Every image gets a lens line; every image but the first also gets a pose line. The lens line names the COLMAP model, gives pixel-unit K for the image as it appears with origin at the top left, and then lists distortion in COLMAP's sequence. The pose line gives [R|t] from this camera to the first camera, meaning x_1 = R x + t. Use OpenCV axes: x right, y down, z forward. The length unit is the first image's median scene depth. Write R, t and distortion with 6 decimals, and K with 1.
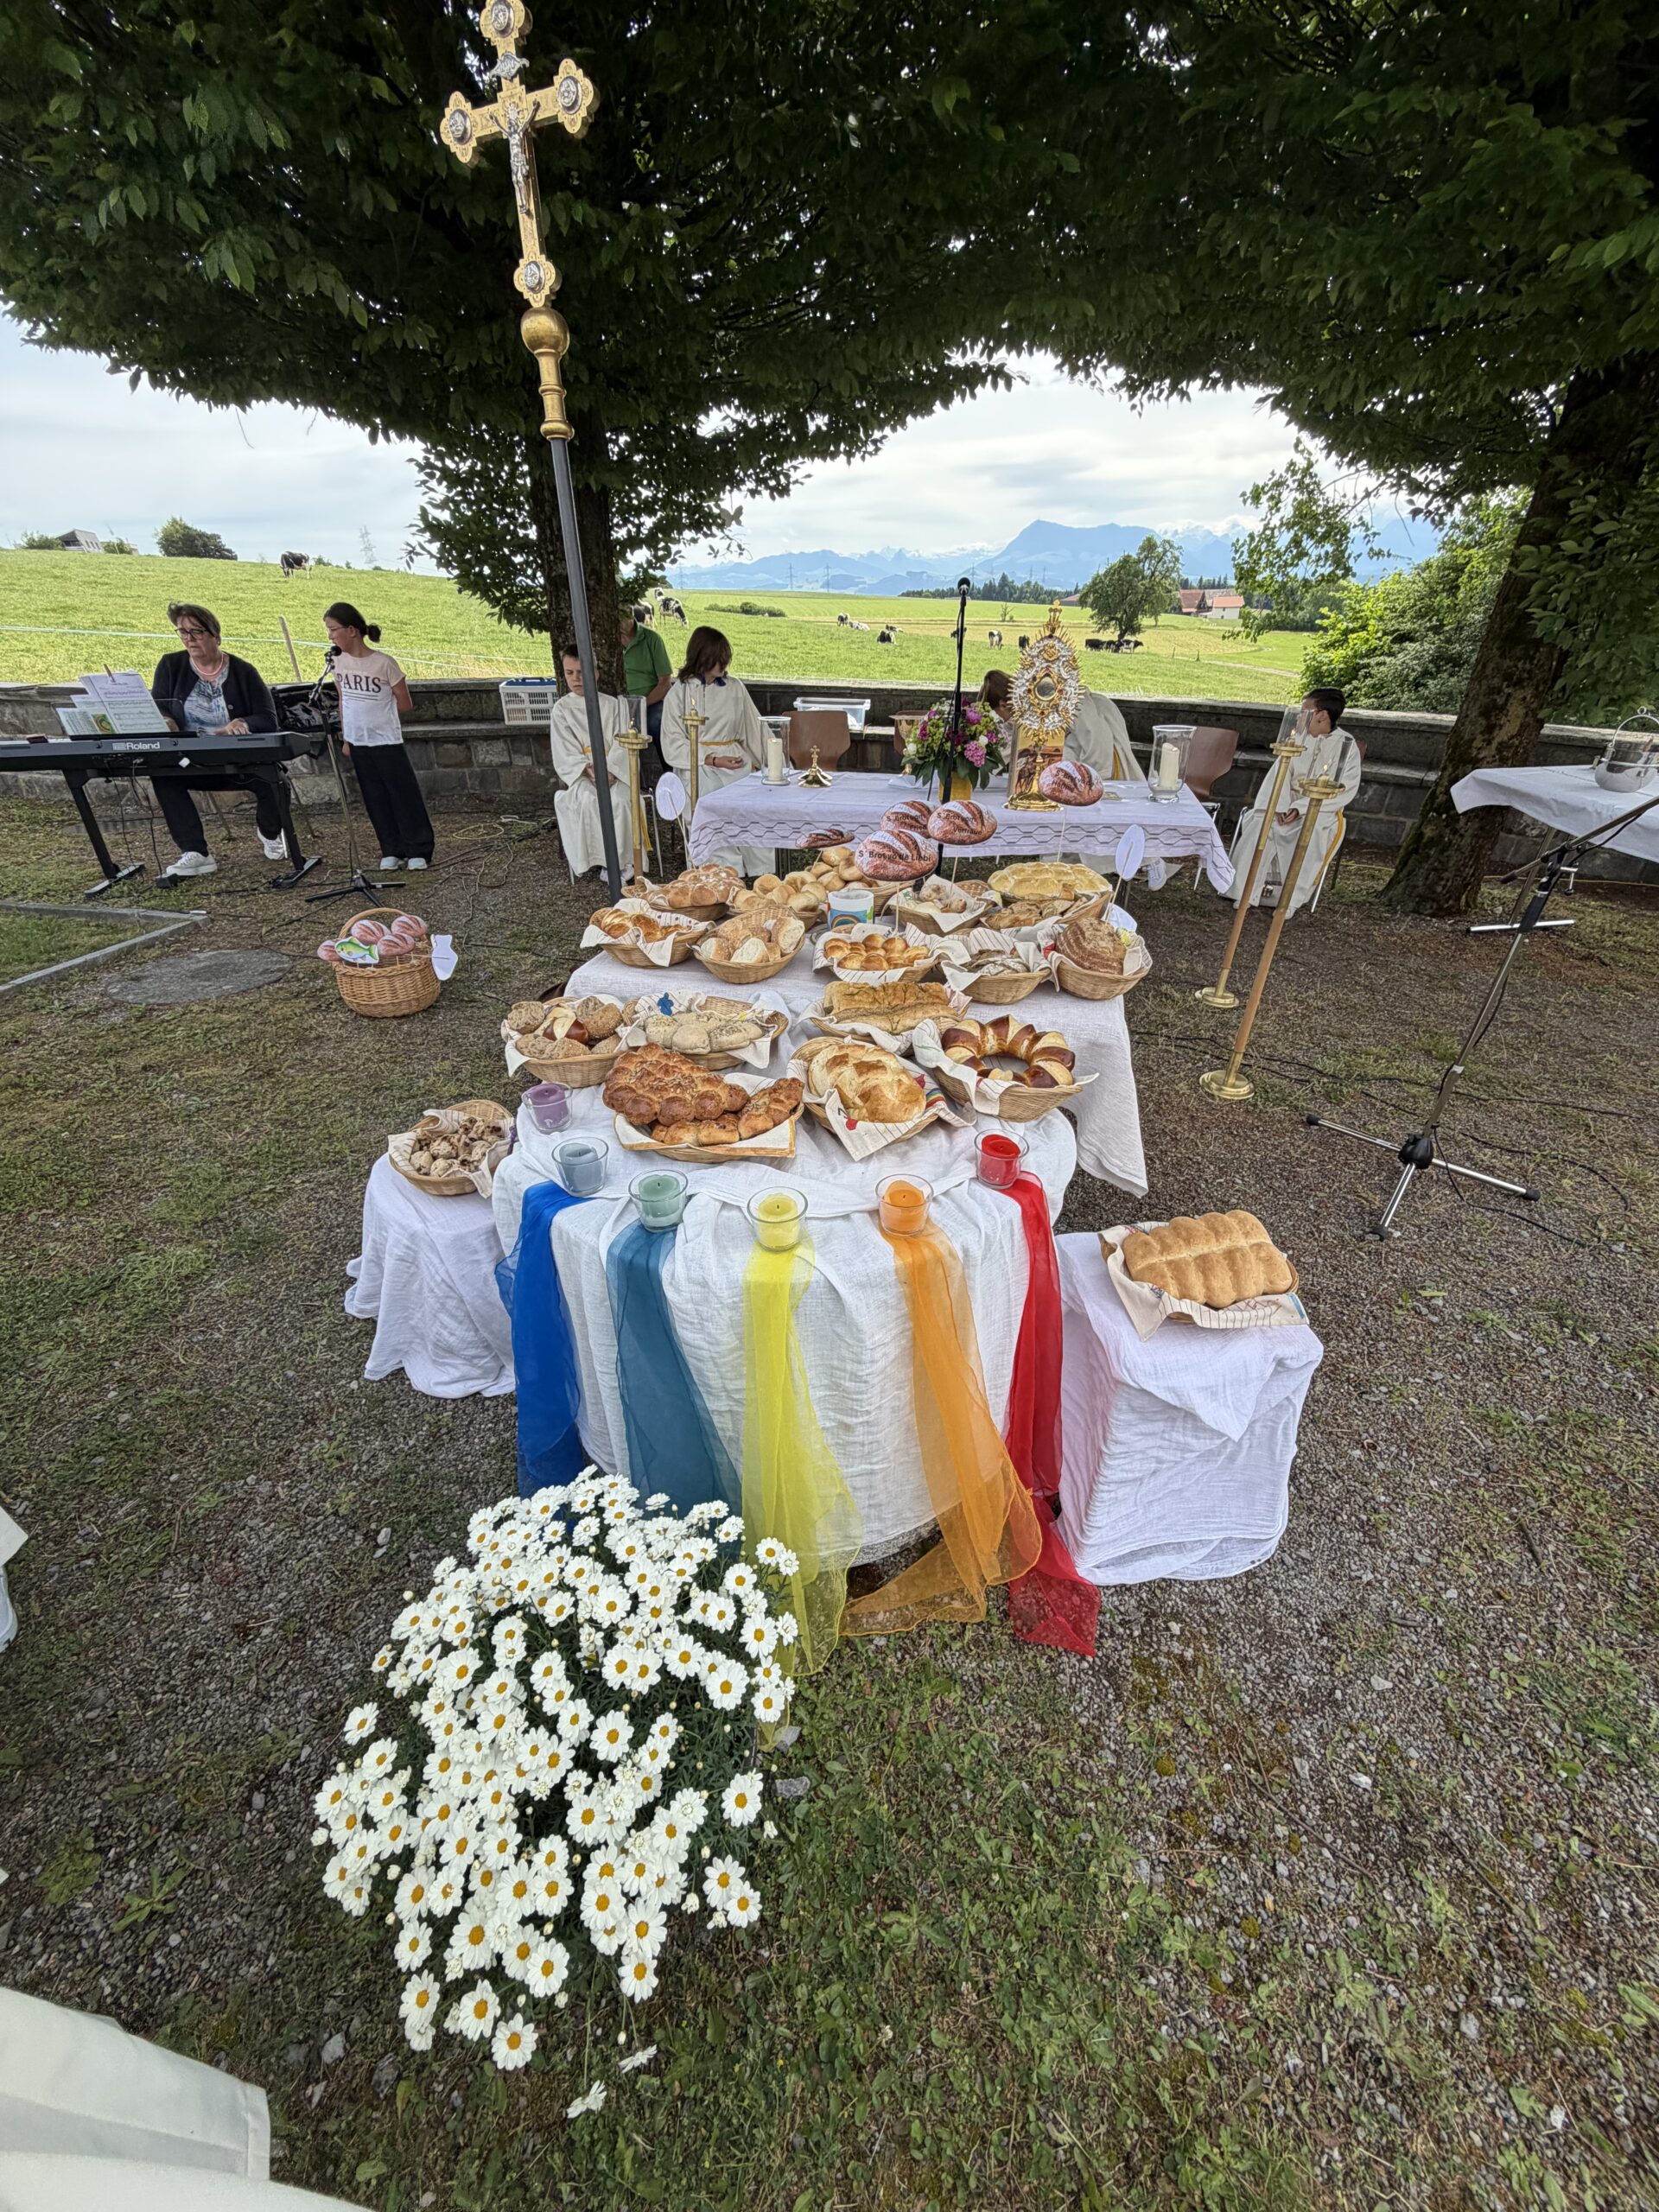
lens RADIAL K [[891.1, 0, 822.8], [0, 891.1, 1106.2], [0, 0, 1]] dist [-0.000383, -0.000183]
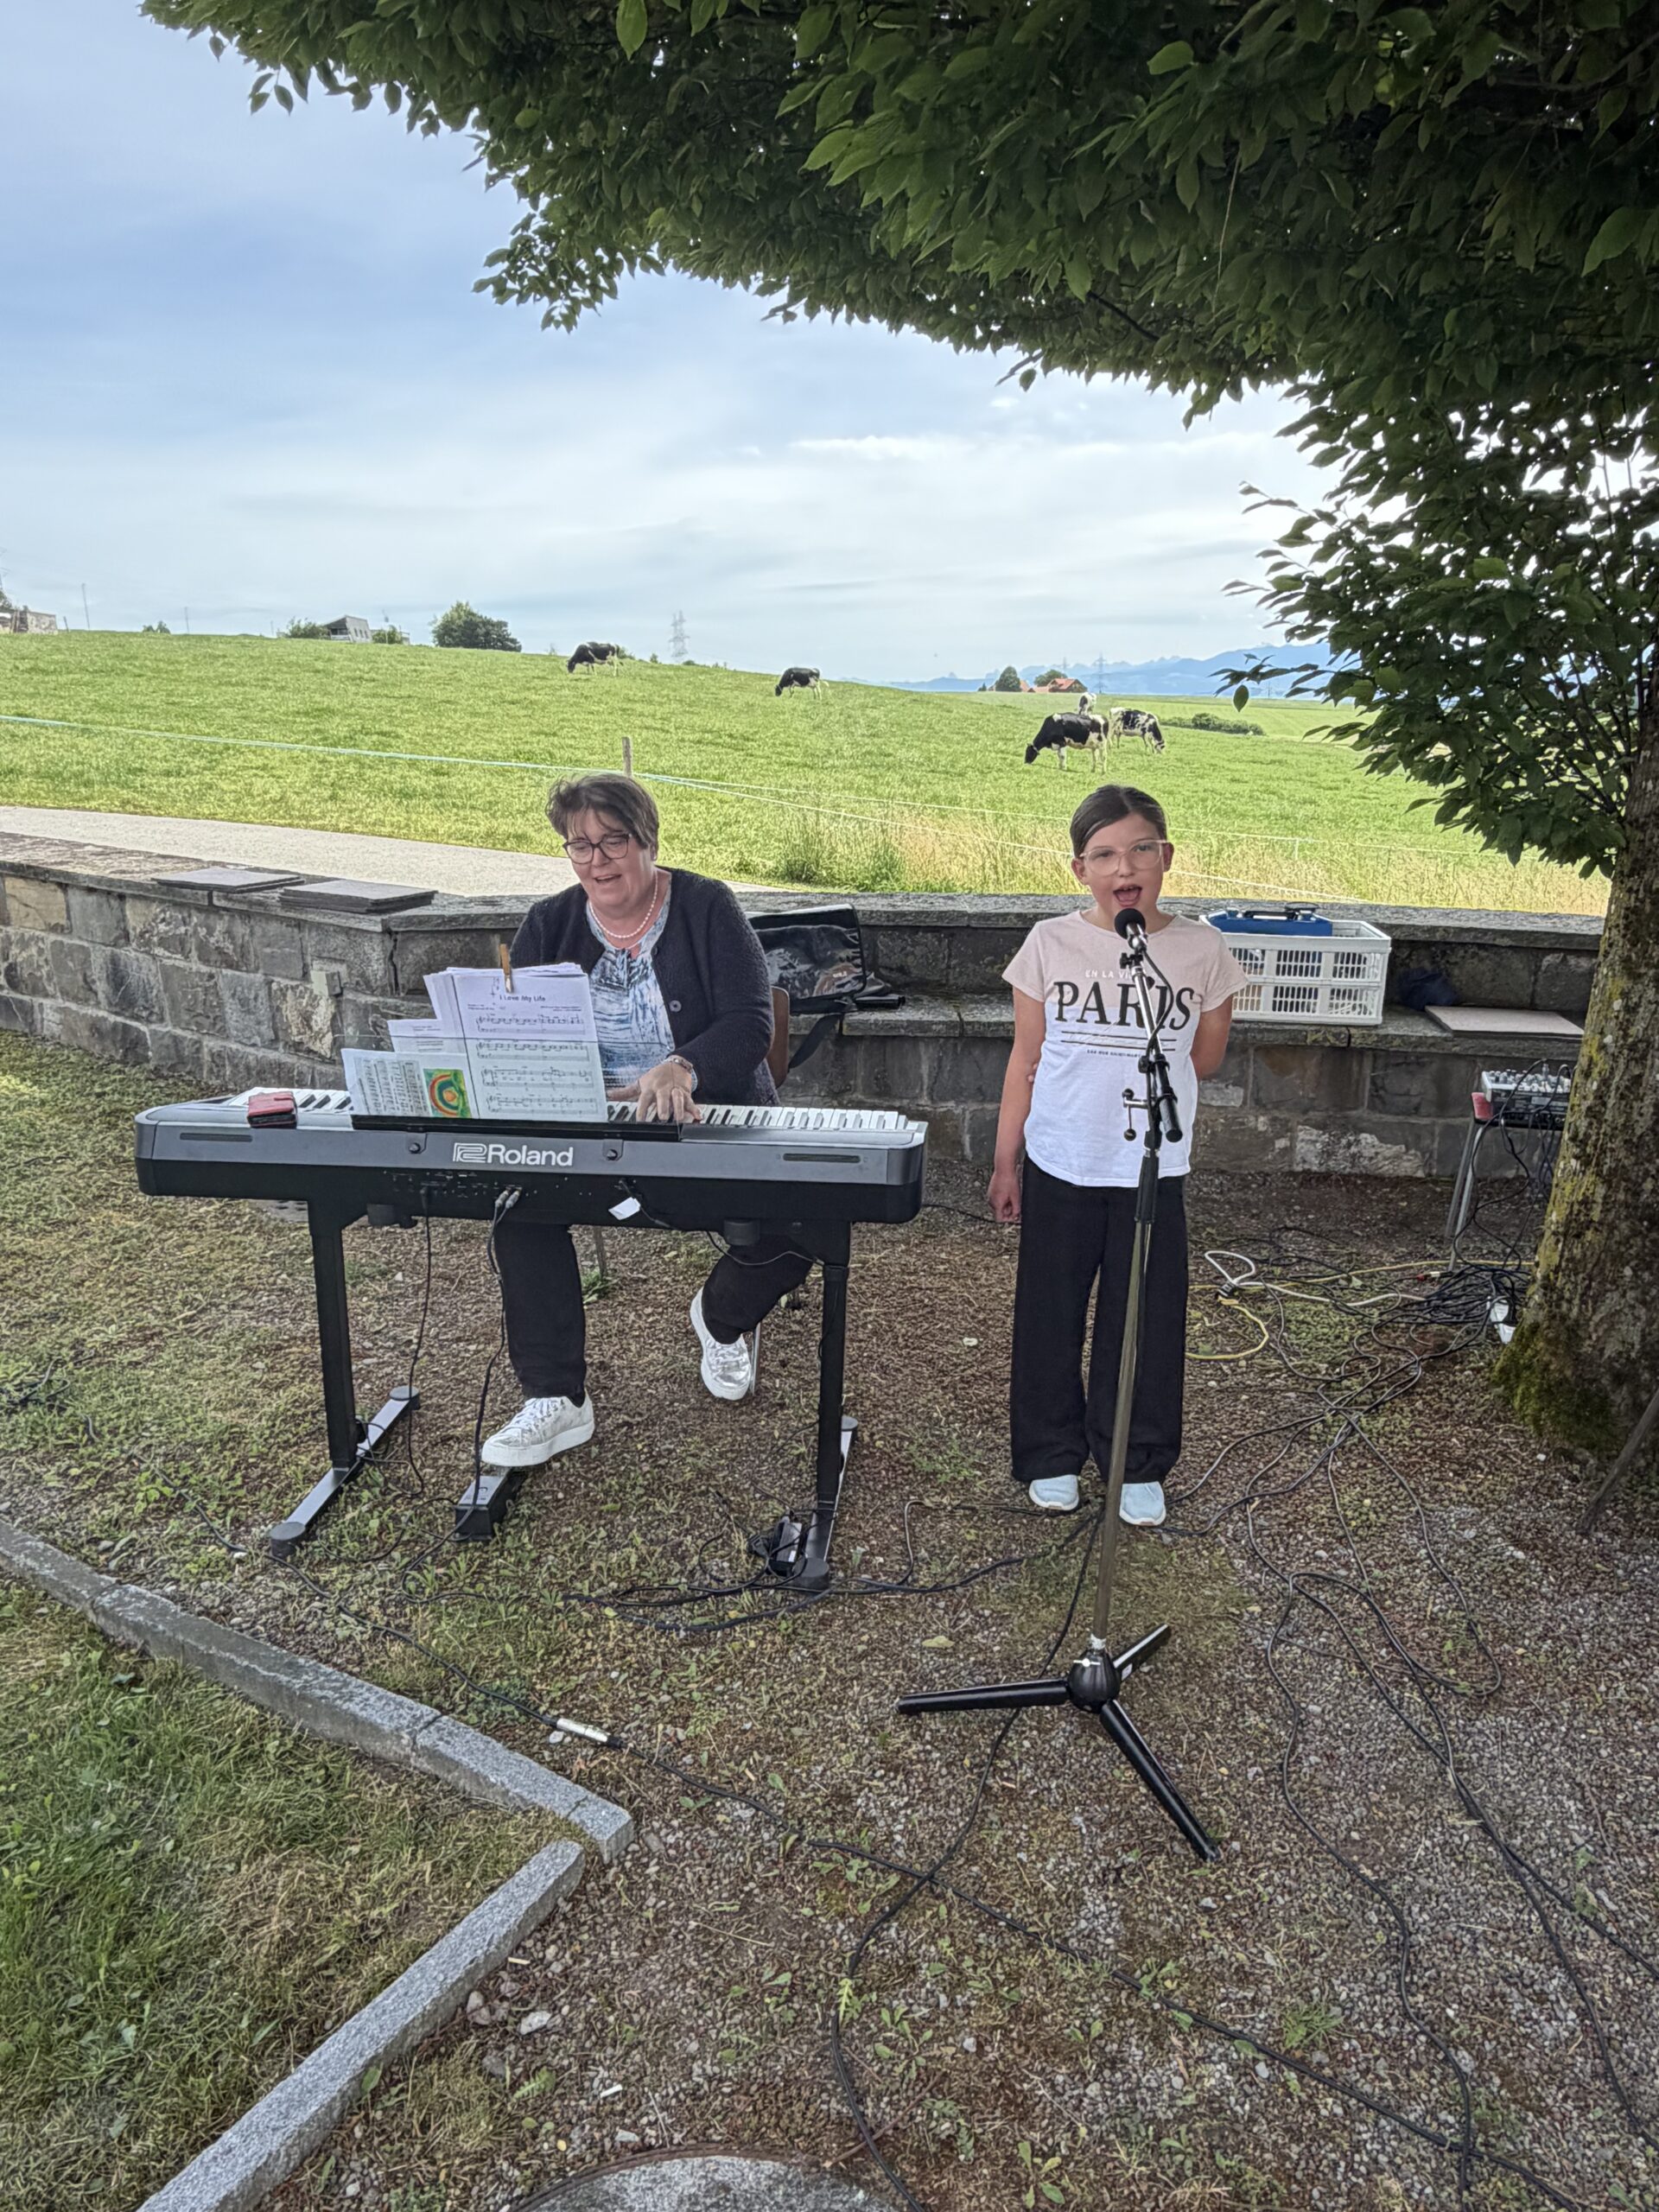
lens RADIAL K [[1482.9, 0, 844.1], [0, 1482.9, 1084.3], [0, 0, 1]] dist [0.009882, 0.000194]
pose [[0.954326, 0.088727, -0.285288, -1.426304], [-0.161317, 0.956755, -0.242067, -0.911659], [0.251473, 0.277033, 0.927369, 1.451761]]
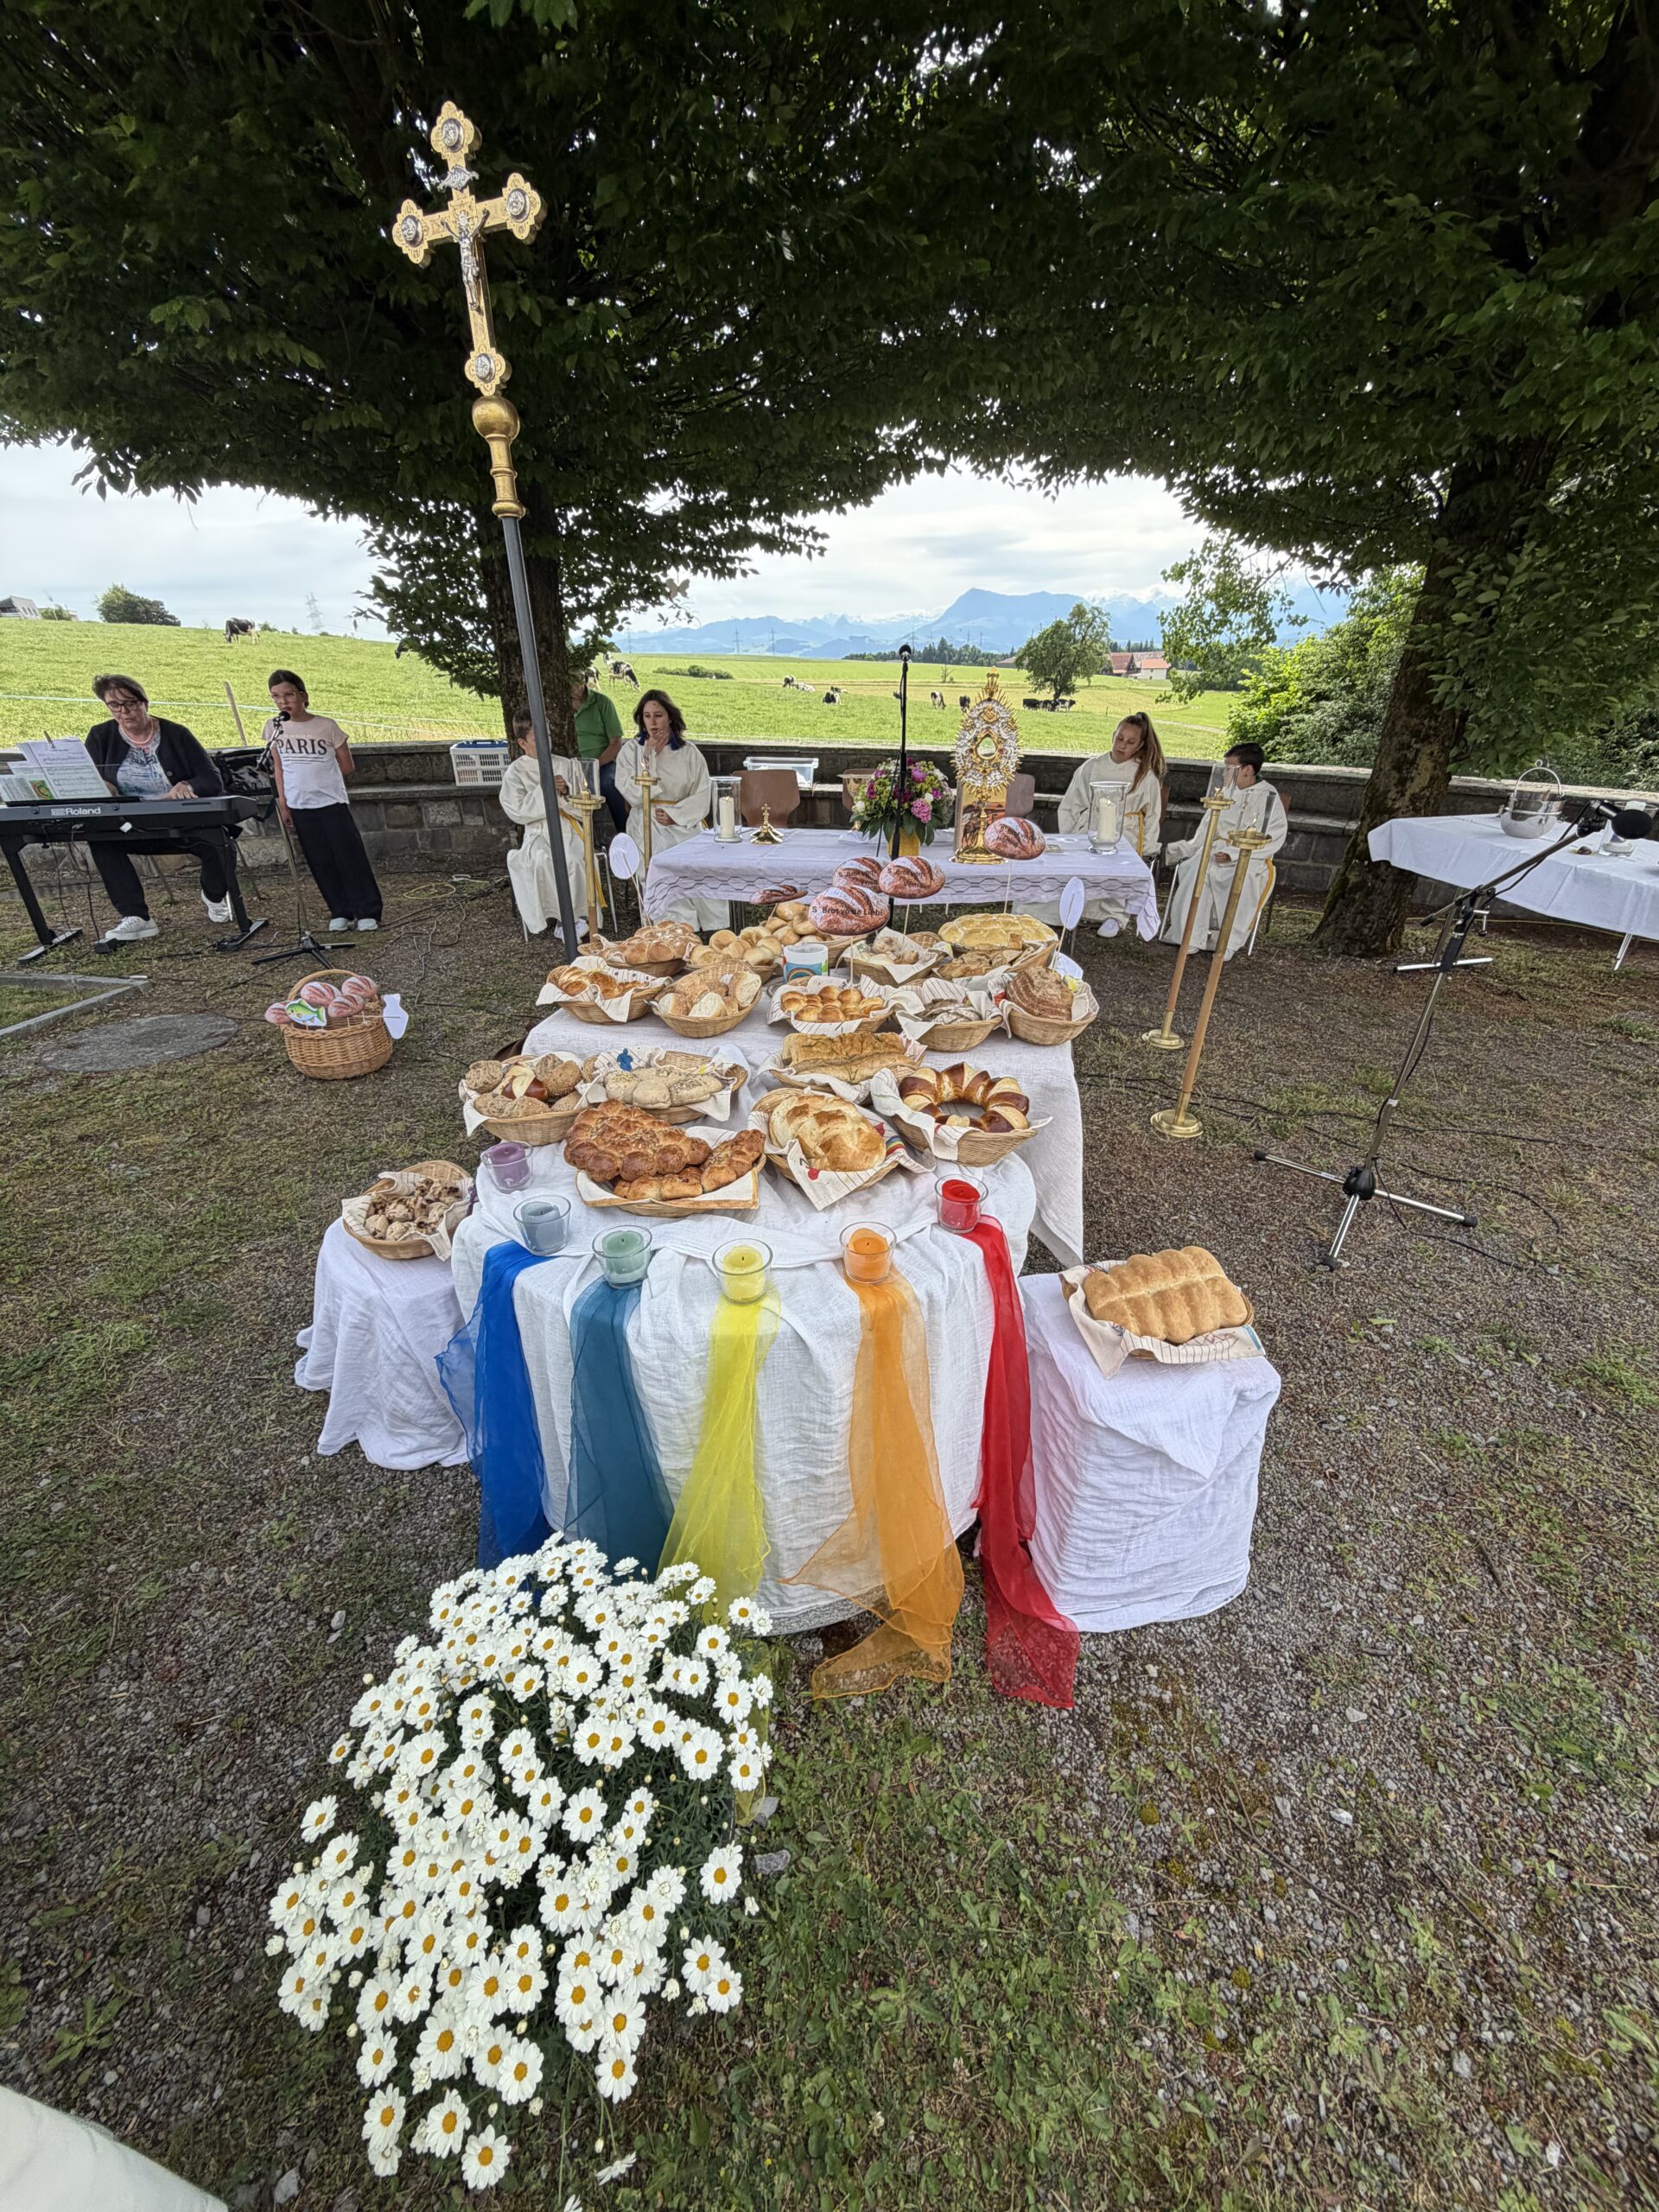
lens RADIAL K [[891.1, 0, 824.5], [0, 891.1, 1107.1], [0, 0, 1]] dist [-0.000383, -0.000183]
pose [[0.998442, -0.027394, 0.048614, -0.001606], [0.029994, 0.998113, -0.053585, -0.000633], [-0.047054, 0.054960, 0.997379, -0.010833]]
